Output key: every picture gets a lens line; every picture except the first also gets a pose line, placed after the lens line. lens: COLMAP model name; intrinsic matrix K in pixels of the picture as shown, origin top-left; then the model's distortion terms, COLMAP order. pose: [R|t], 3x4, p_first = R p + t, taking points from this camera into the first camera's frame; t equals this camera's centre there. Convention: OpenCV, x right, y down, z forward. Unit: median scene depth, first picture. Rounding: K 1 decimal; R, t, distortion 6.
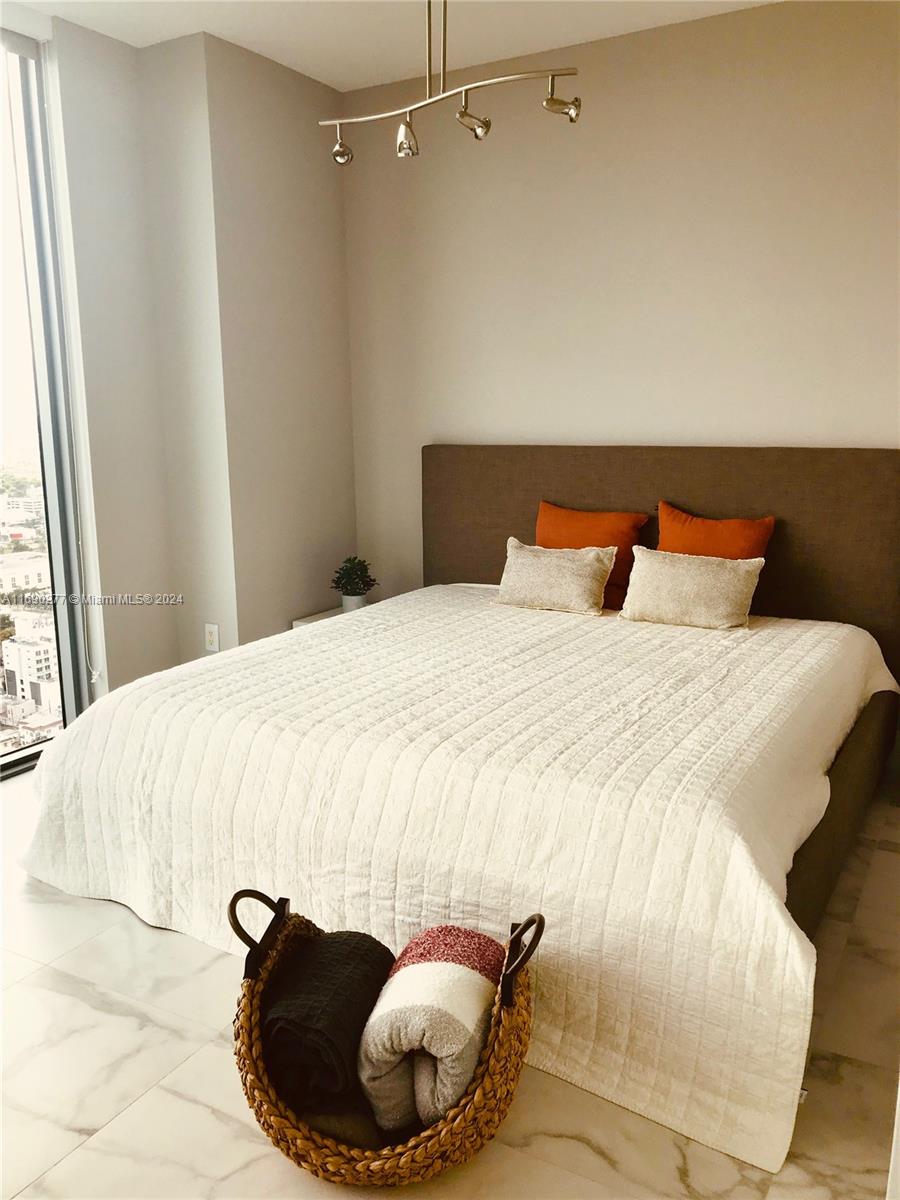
lens RADIAL K [[989.8, 0, 449.8], [0, 989.8, 606.0], [0, 0, 1]] dist [0.030504, -0.018128]
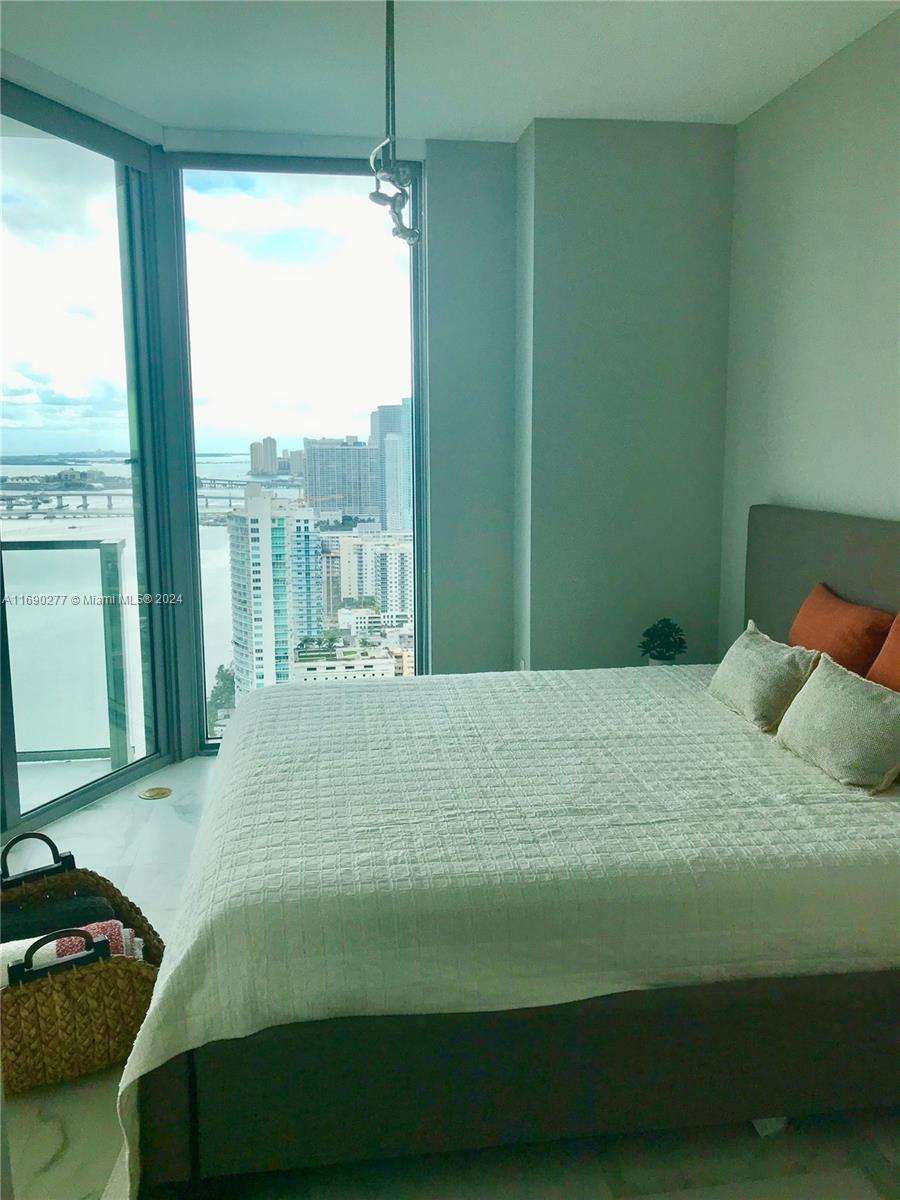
lens RADIAL K [[989.8, 0, 446.4], [0, 989.8, 598.3], [0, 0, 1]] dist [0.030504, -0.018128]
pose [[0.627254, 0.132594, -0.767444, 0.777514], [-0.154597, 0.986990, 0.044169, -0.119873], [0.763316, 0.090939, 0.639592, 0.367212]]
